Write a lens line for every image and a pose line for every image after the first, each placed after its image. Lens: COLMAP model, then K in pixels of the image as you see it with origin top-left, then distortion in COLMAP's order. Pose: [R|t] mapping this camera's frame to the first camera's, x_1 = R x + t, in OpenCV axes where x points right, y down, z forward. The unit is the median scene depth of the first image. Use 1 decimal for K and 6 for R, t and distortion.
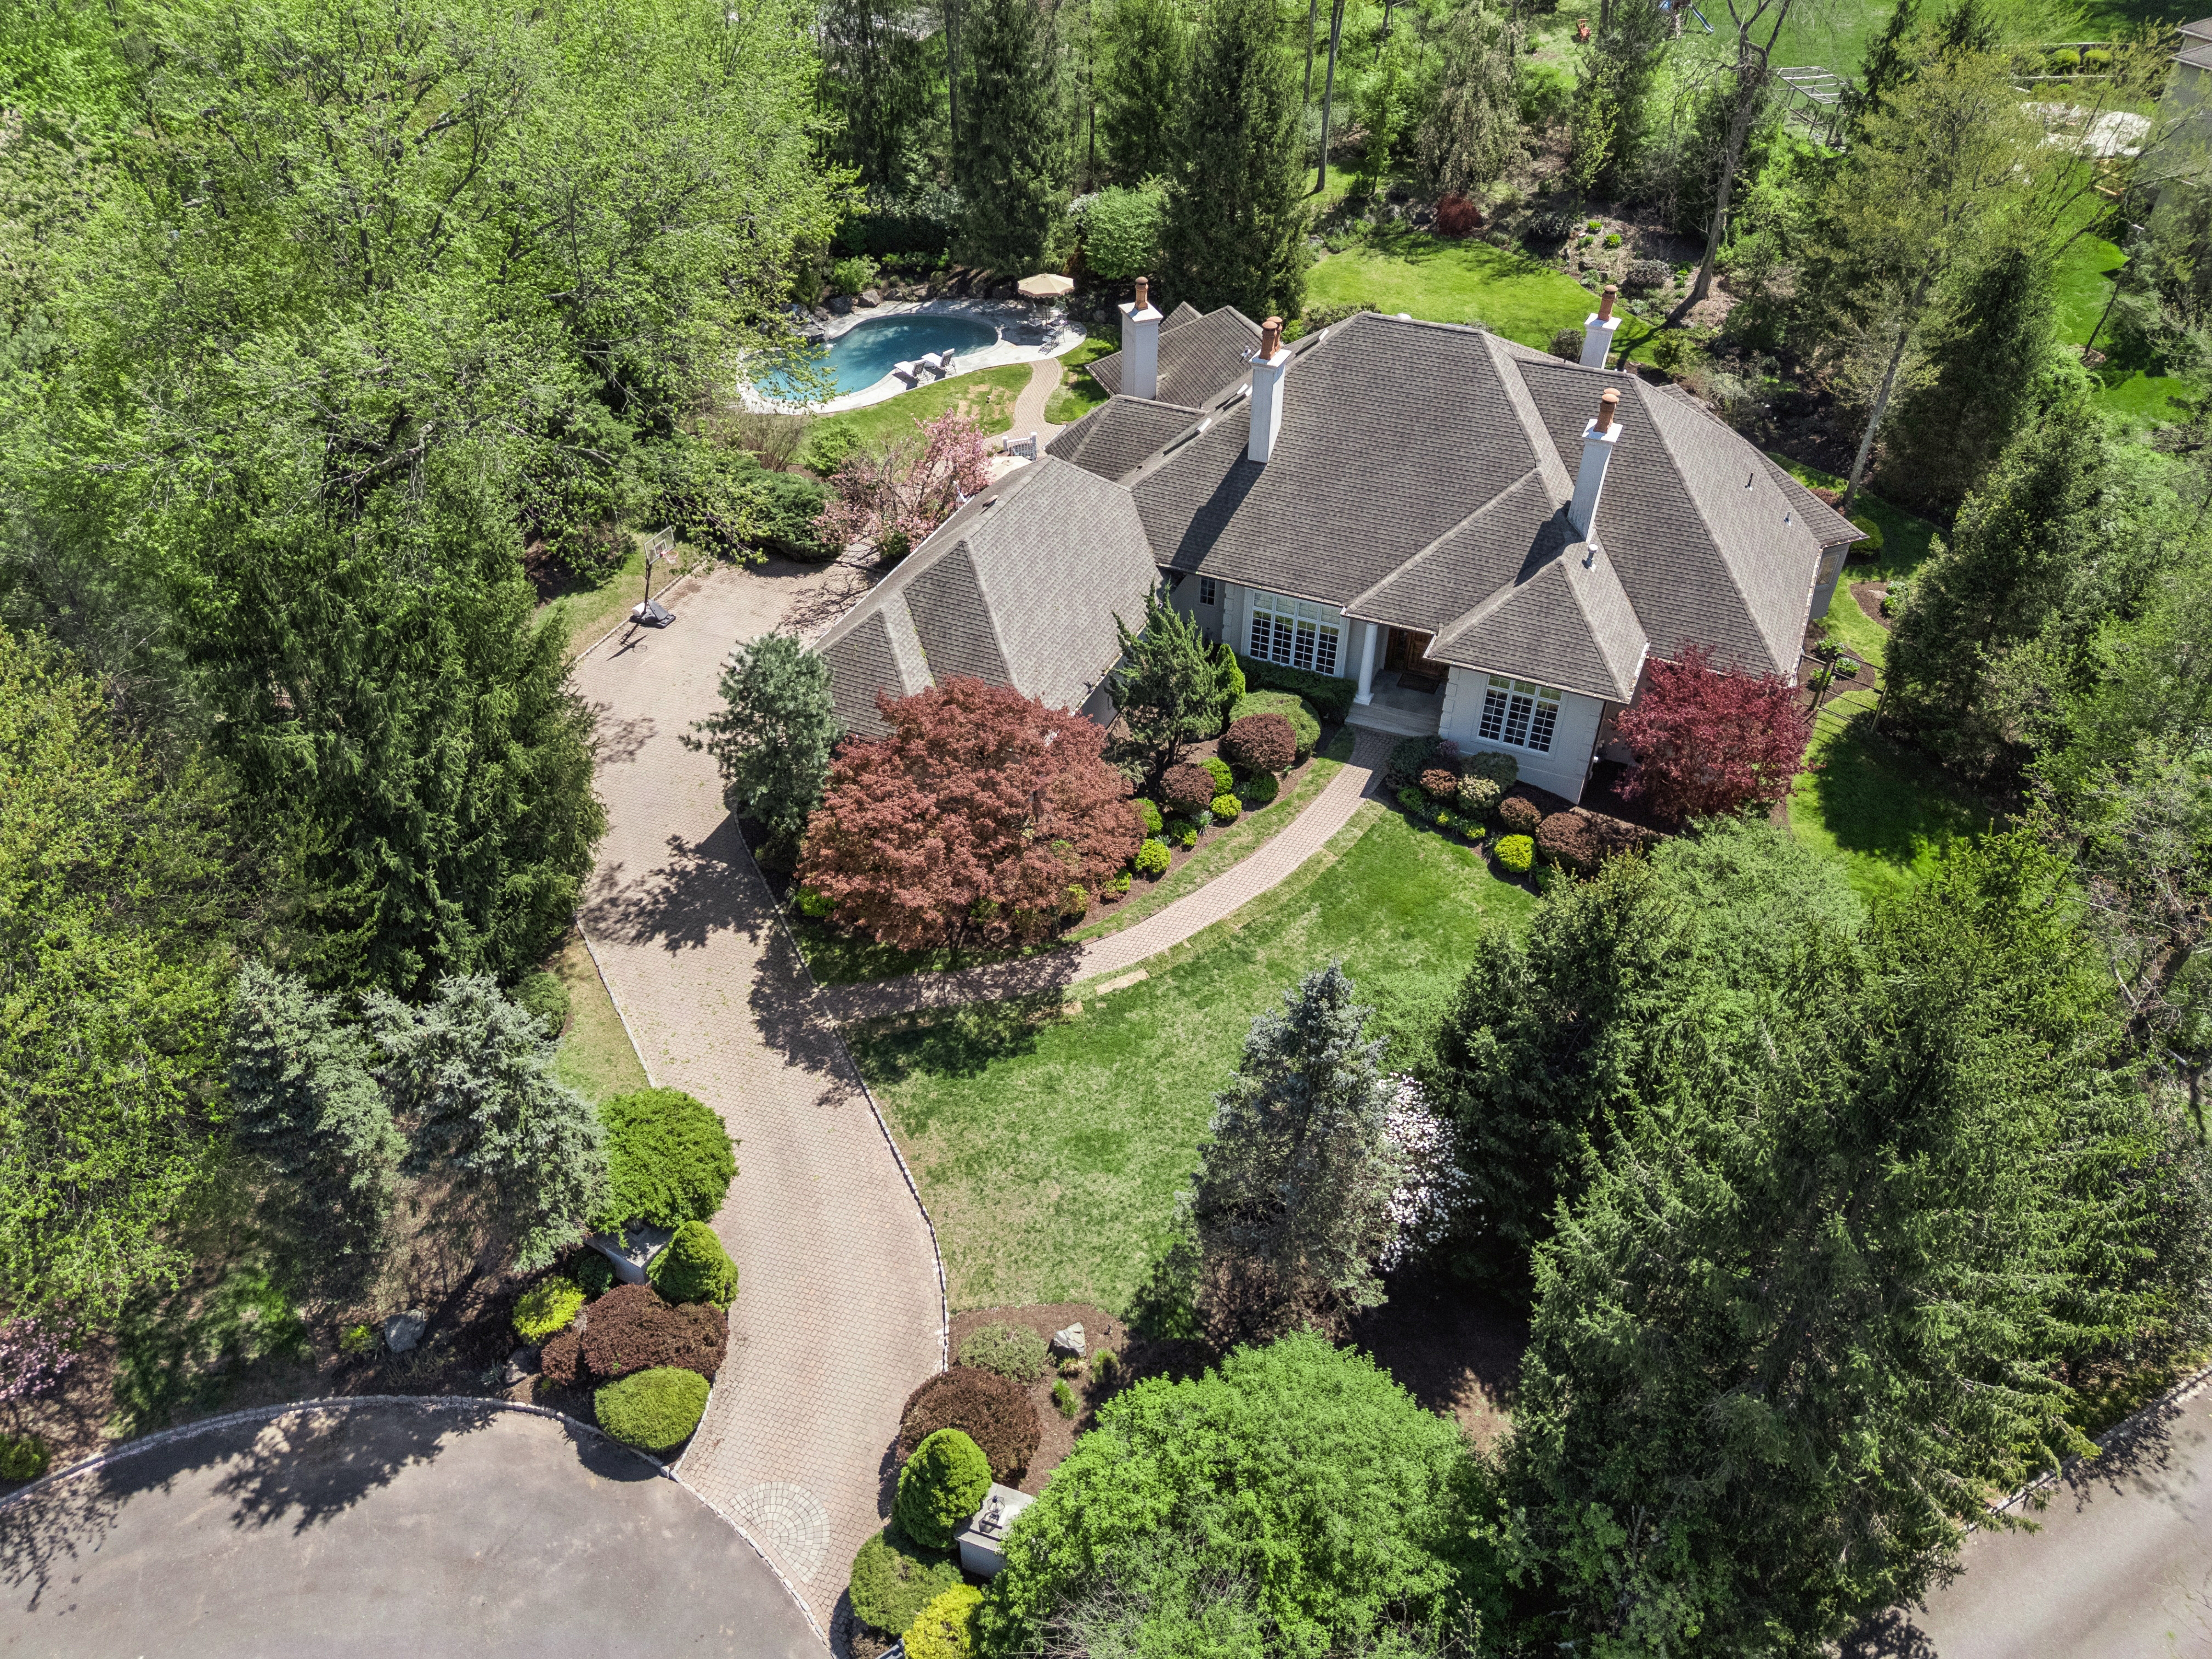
lens RADIAL K [[1538.5, 0, 1100.3], [0, 1538.5, 795.9], [0, 0, 1]] dist [0.050200, -0.000410]
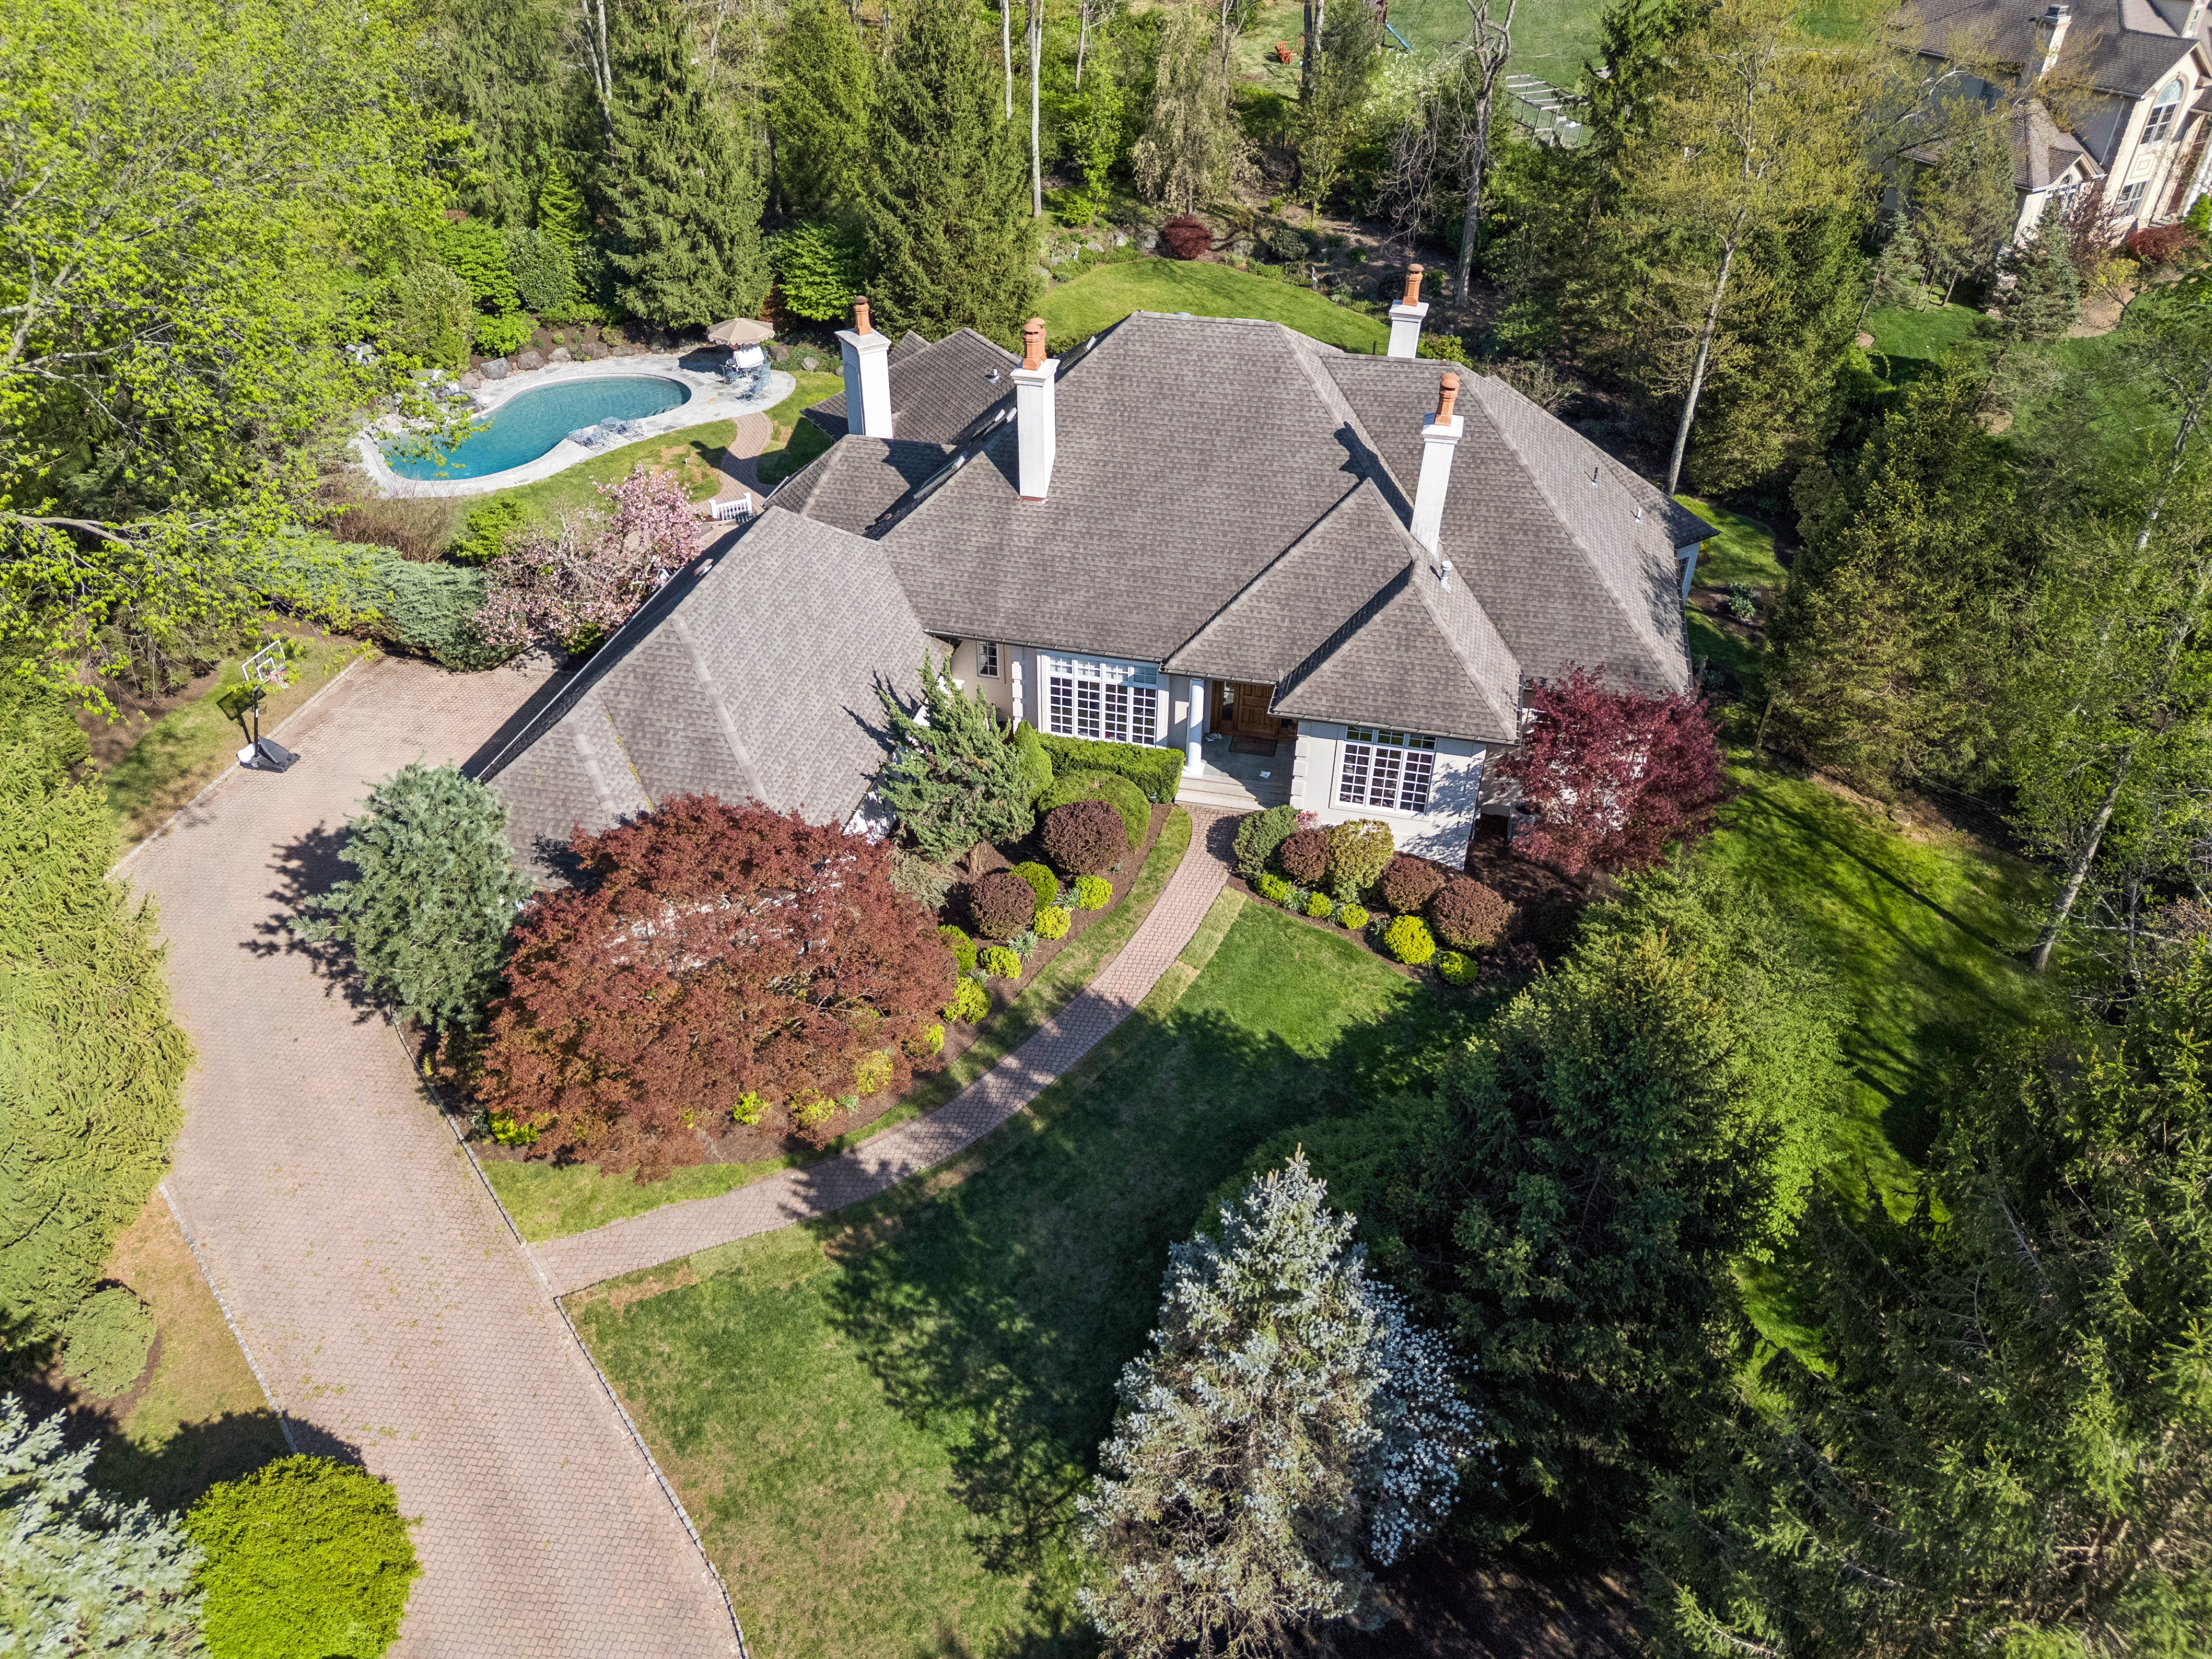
lens RADIAL K [[1551.4, 0, 1121.4], [0, 1551.4, 833.0], [0, 0, 1]] dist [0.092918, -0.062423]
pose [[0.979161, -0.109935, 0.170759, -0.014826], [0.114637, 0.993246, -0.017894, -0.021143], [-0.167639, 0.037096, 0.985150, 0.204239]]
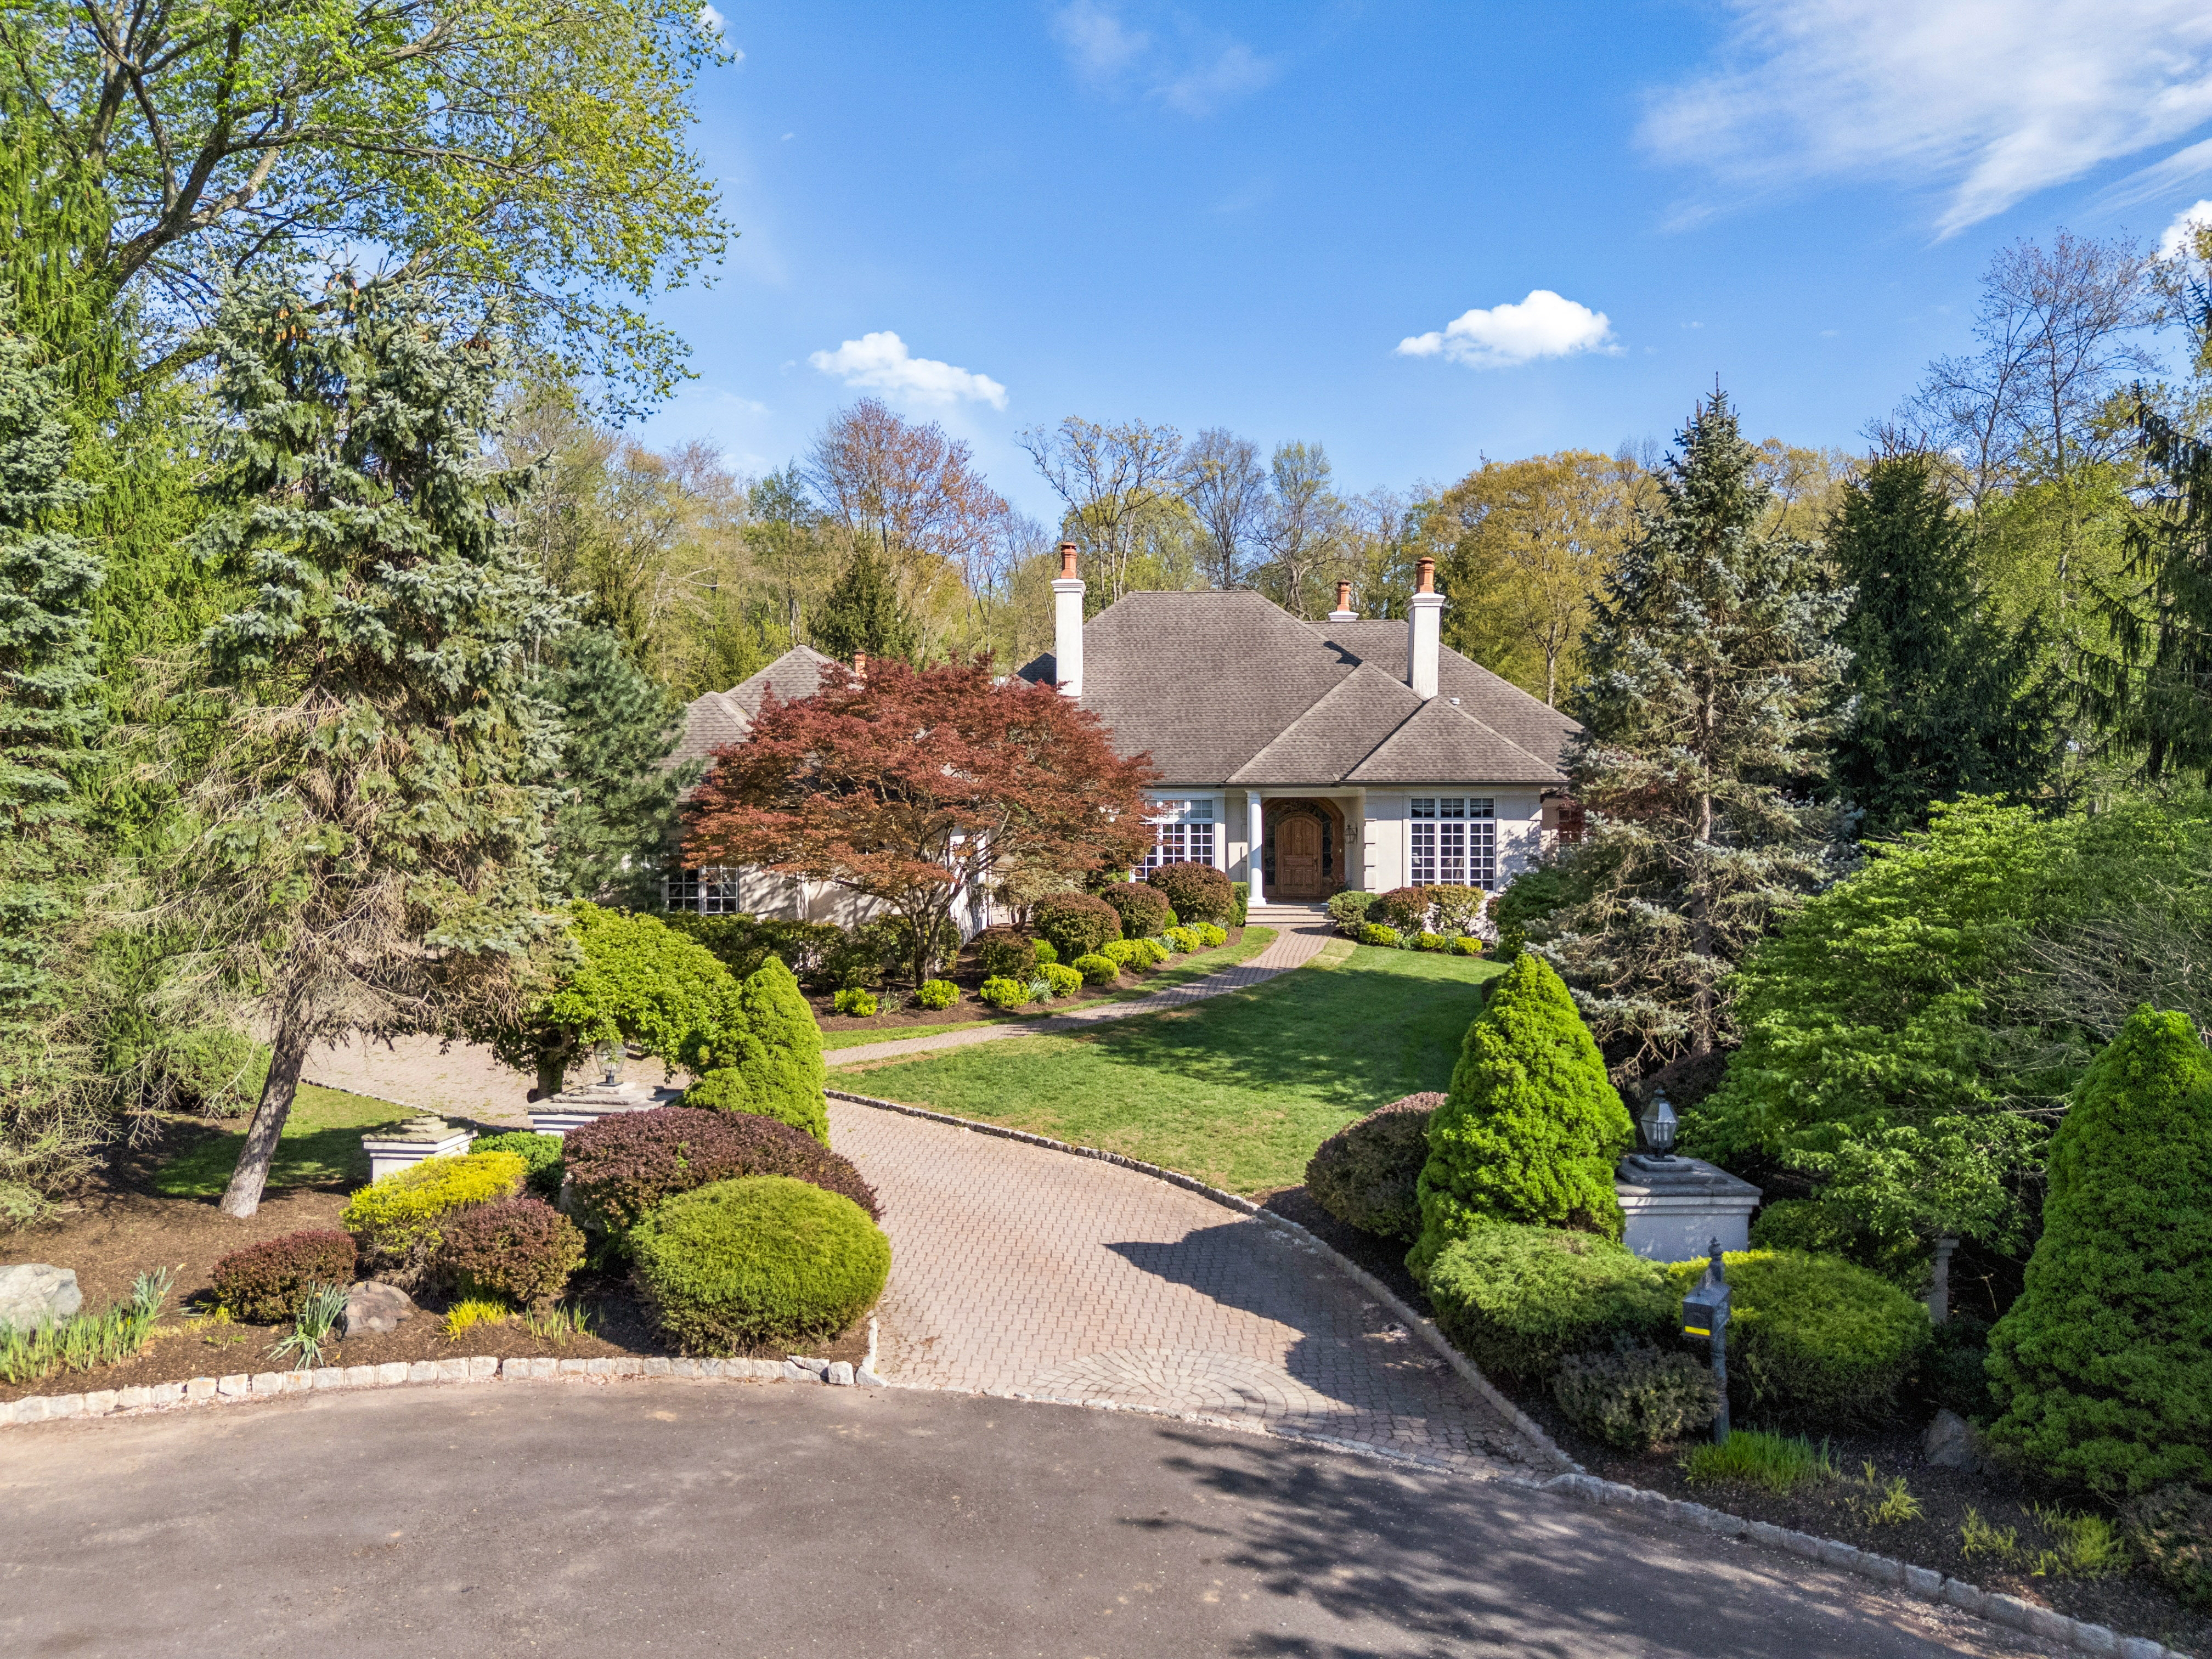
lens RADIAL K [[1574.7, 0, 1106.0], [0, 1574.7, 829.5], [0, 0, 1]] dist [0.072065, -0.063977]
pose [[0.920139, -0.010569, 0.391448, -0.258342], [0.245338, 0.794684, -0.555236, 0.389228], [-0.305210, 0.606931, 0.733813, 0.408230]]
